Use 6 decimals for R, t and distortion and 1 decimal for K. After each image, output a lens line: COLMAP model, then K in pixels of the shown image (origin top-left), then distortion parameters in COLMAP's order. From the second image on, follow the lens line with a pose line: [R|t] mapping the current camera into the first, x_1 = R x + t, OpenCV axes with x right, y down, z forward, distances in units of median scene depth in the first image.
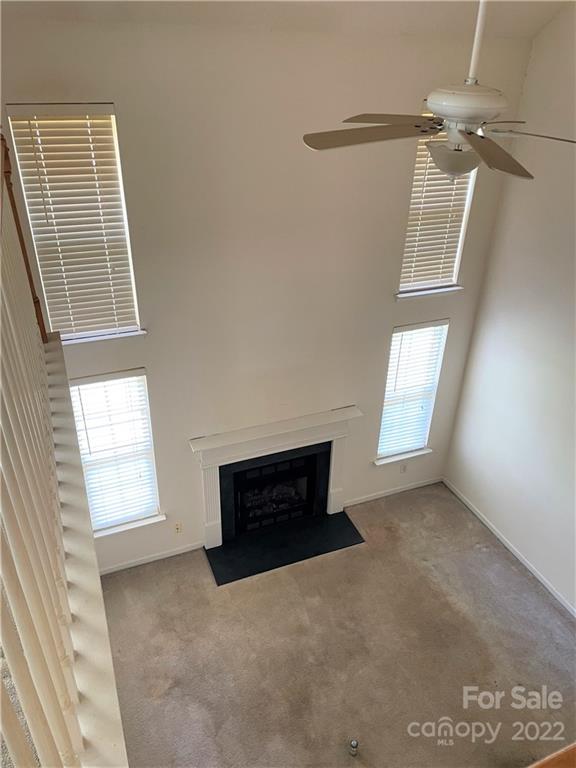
lens RADIAL K [[584.7, 0, 292.9], [0, 584.7, 383.8], [0, 0, 1]] dist [0.093781, -0.106669]
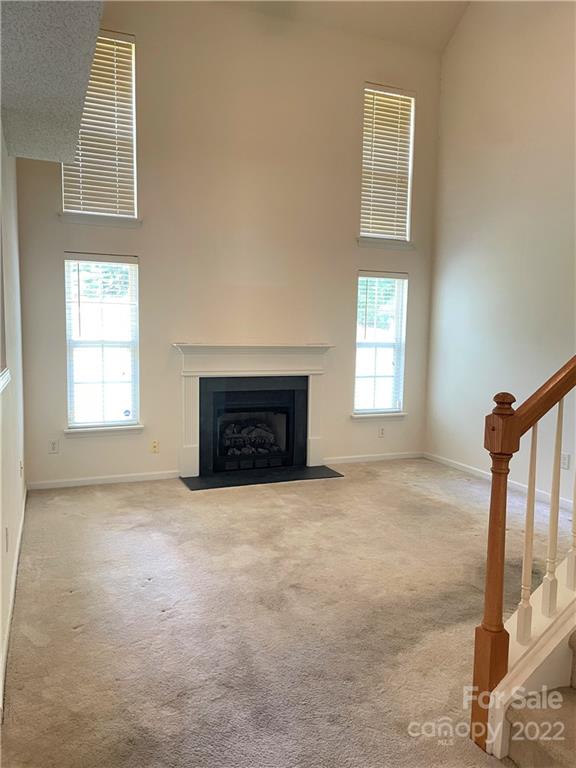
lens RADIAL K [[584.7, 0, 292.9], [0, 584.7, 383.8], [0, 0, 1]] dist [0.093781, -0.106669]
pose [[0.999944, -0.010312, 0.002441, 0.038661], [0.010396, 0.909944, -0.414602, 0.583923], [0.002054, 0.414604, 0.910000, 0.048209]]
